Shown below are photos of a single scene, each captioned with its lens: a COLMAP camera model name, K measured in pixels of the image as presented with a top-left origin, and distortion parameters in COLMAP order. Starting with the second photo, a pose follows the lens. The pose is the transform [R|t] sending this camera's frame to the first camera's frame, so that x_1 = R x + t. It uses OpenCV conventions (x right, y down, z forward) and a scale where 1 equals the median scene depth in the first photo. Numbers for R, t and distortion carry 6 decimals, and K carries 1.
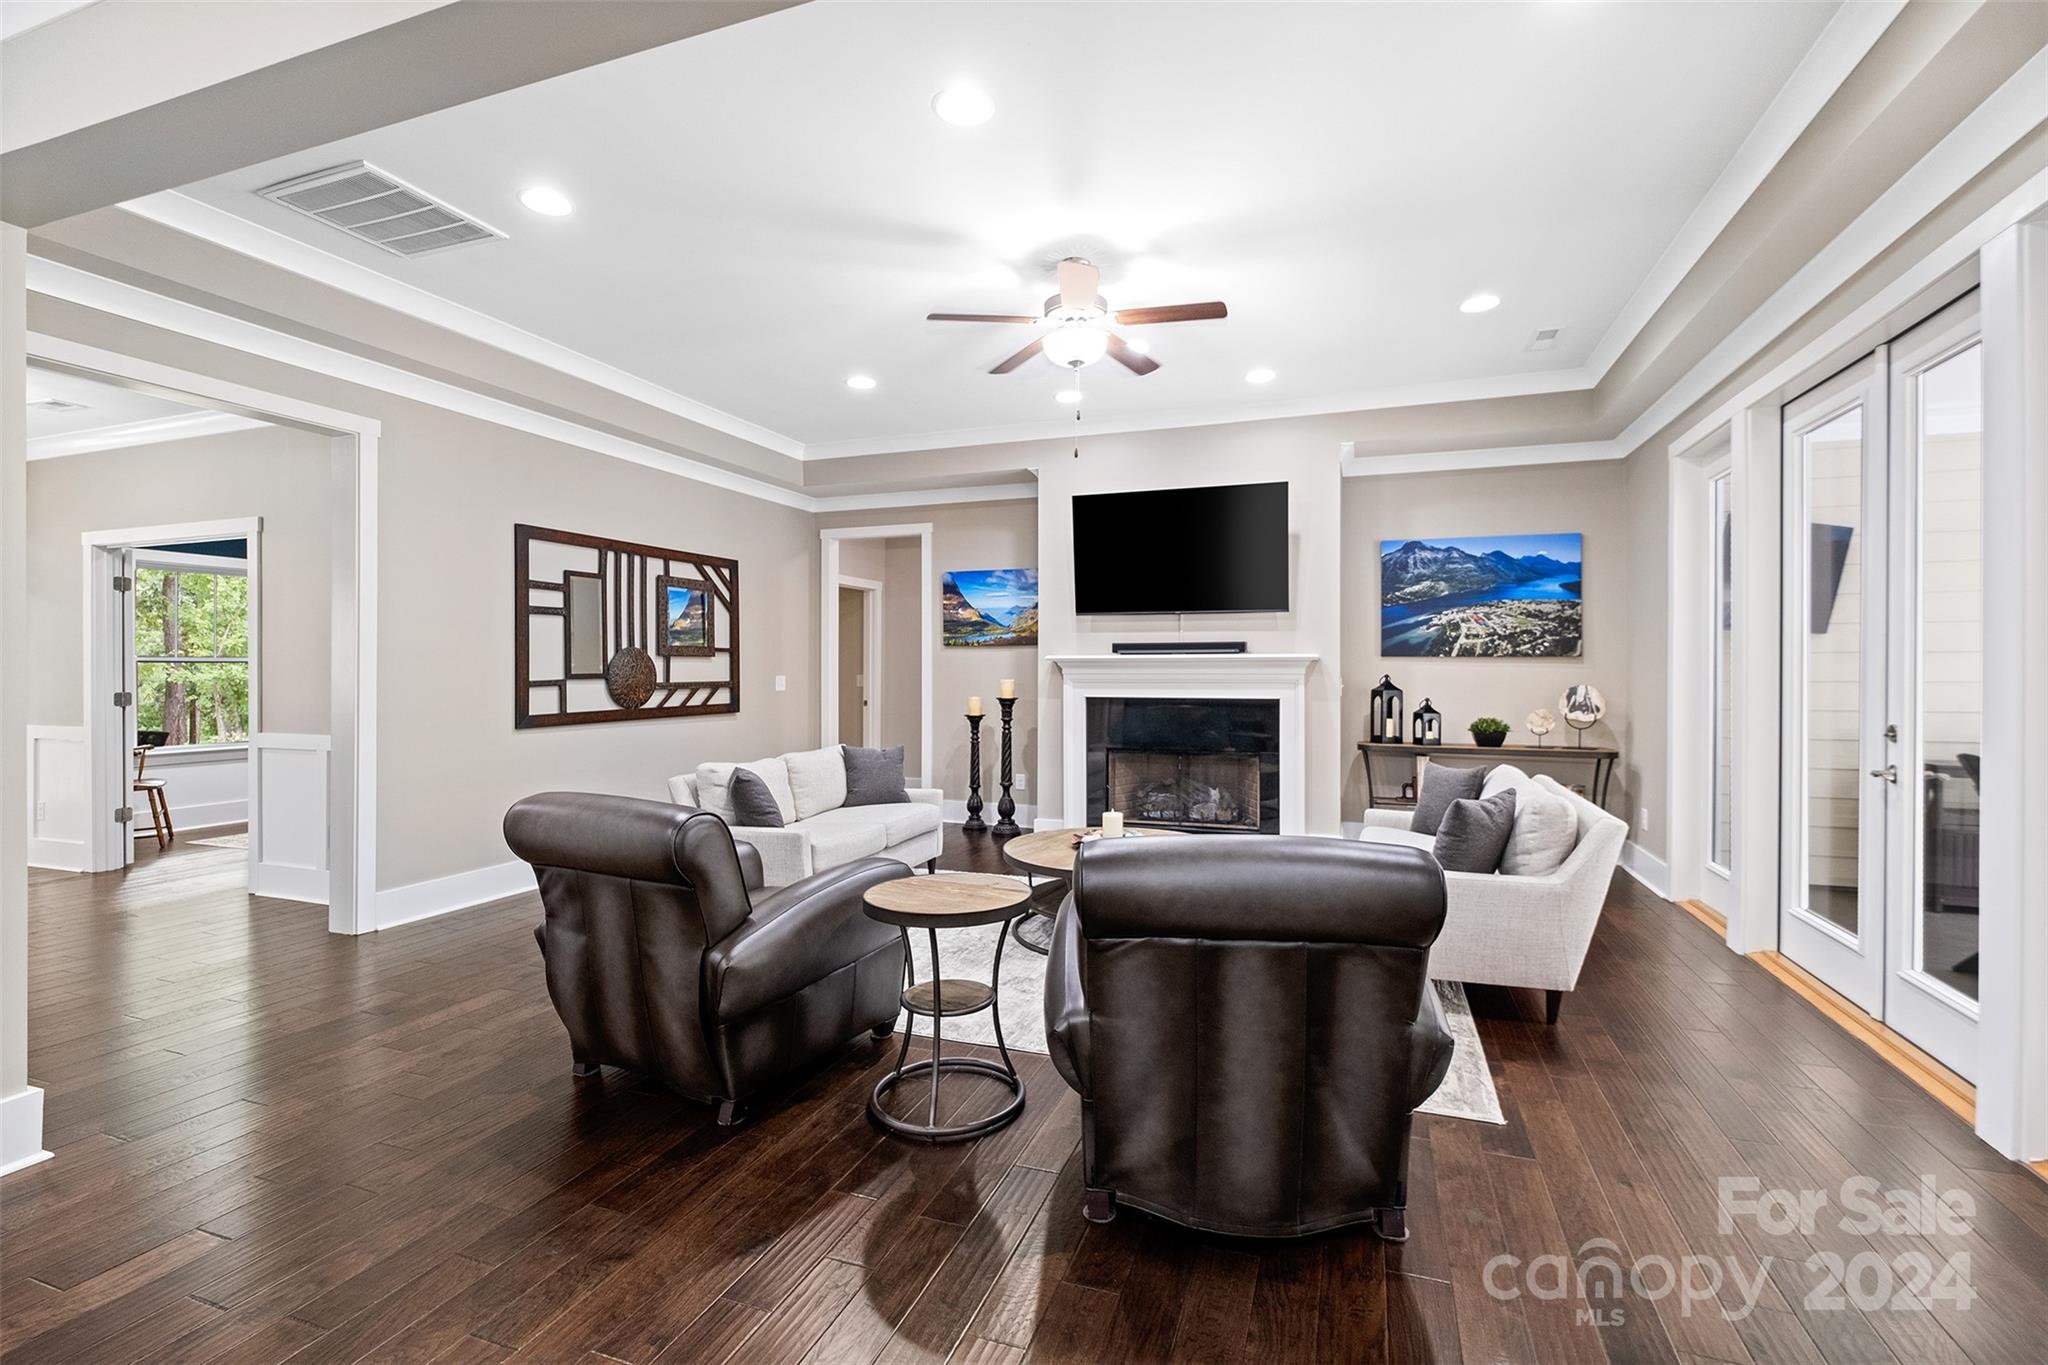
lens RADIAL K [[942.9, 0, 1029.0], [0, 942.9, 675.7], [0, 0, 1]] dist [0.004068, -0.004033]
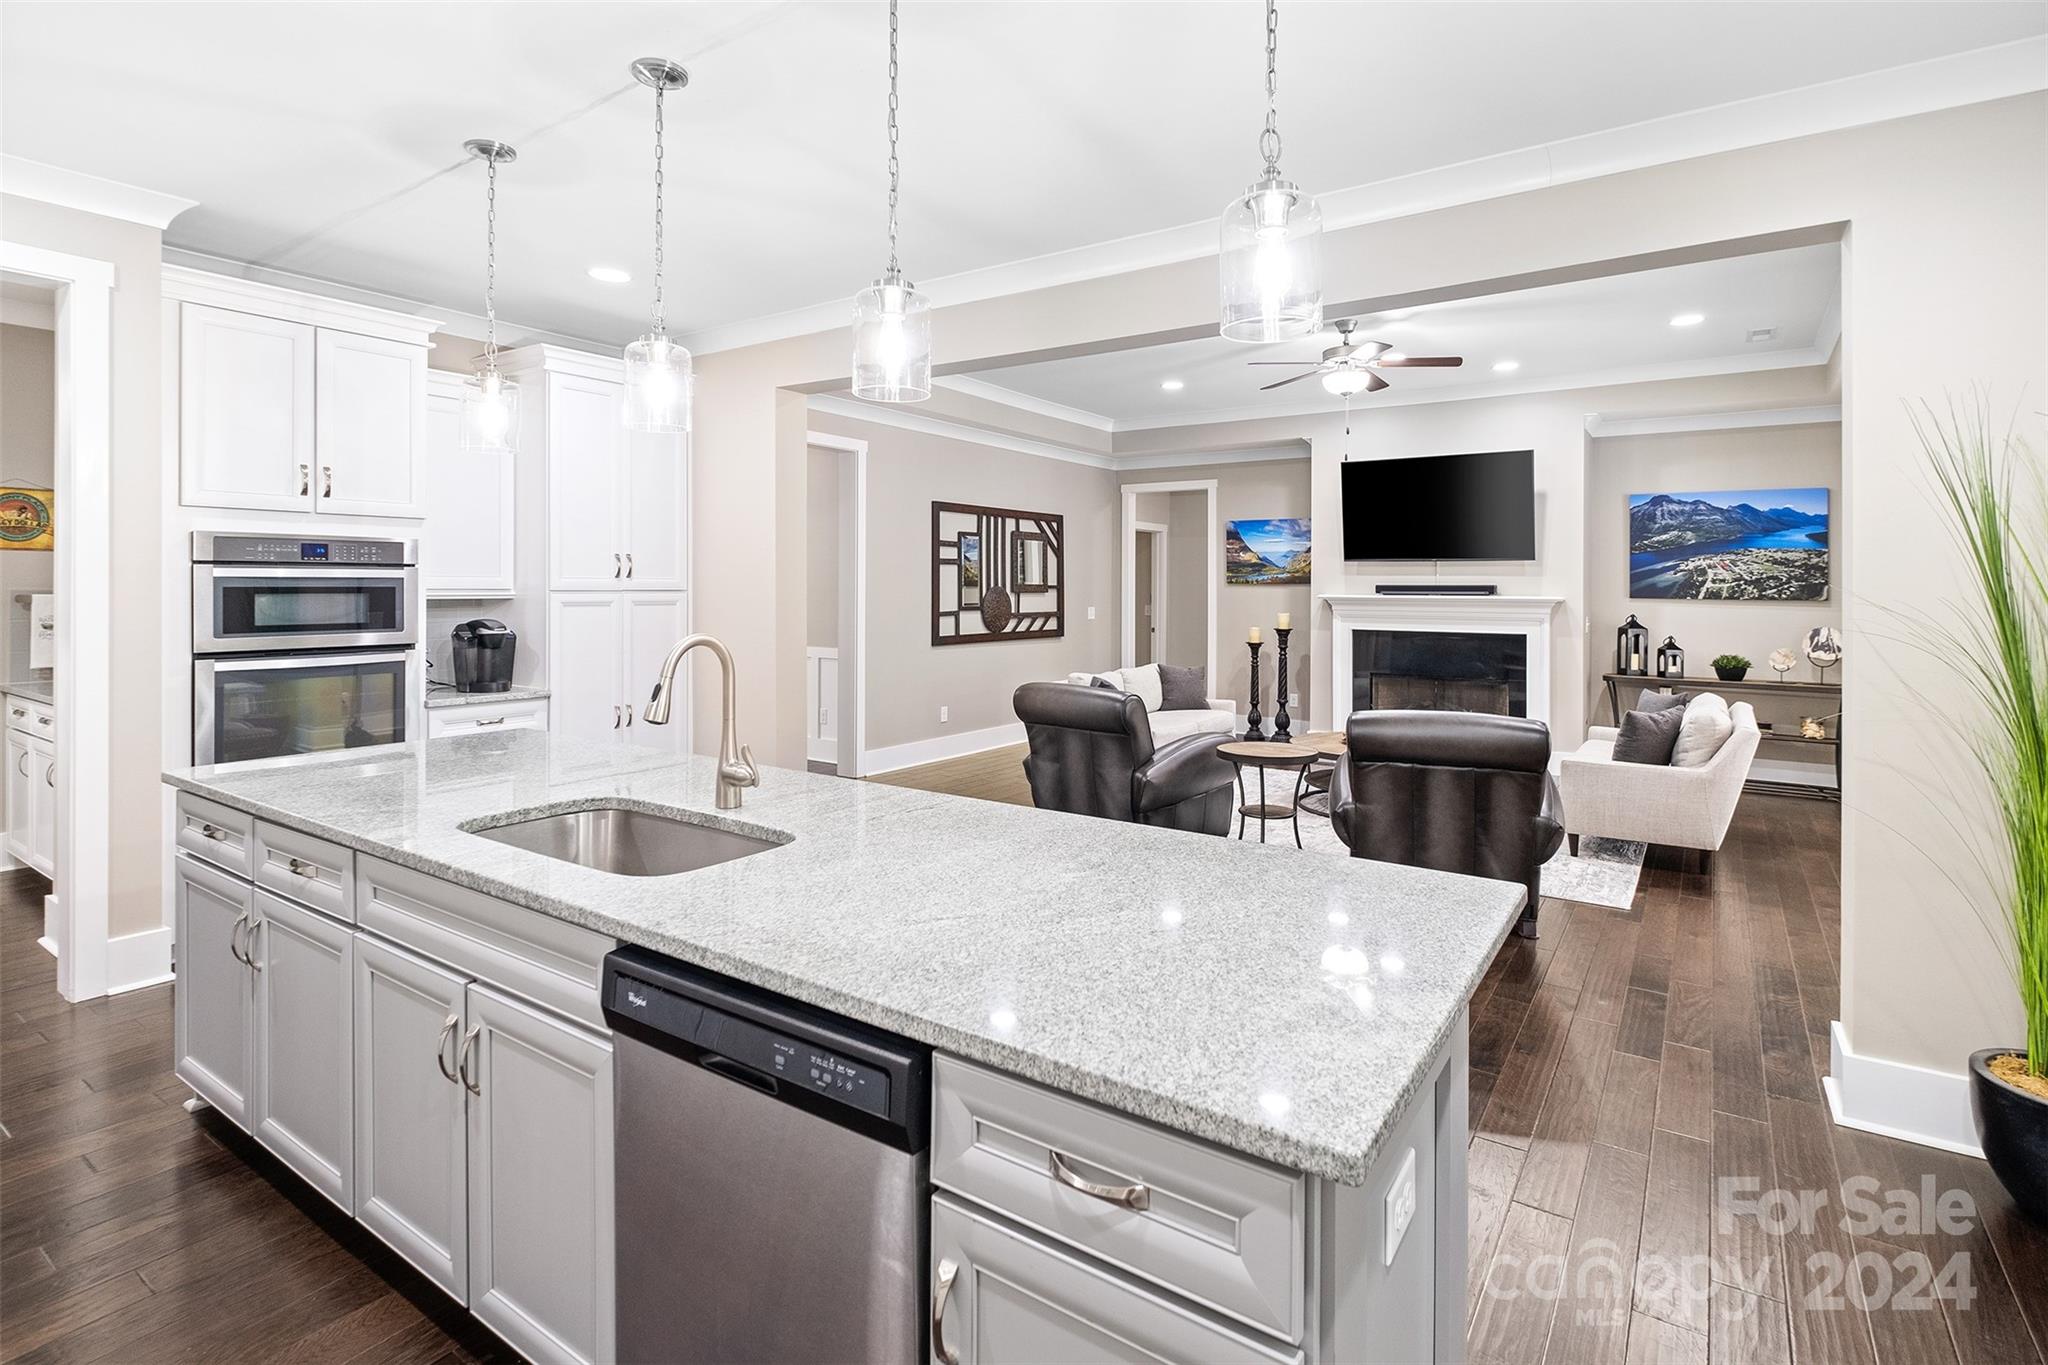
lens RADIAL K [[984.2, 0, 1051.1], [0, 984.2, 575.7], [0, 0, 1]] dist [0.018626, 0.000176]
pose [[0.972218, 0.004324, -0.234036, -0.020215], [-0.009779, 0.999707, -0.022152, -0.014975], [0.233872, 0.023825, 0.971976, -0.325521]]
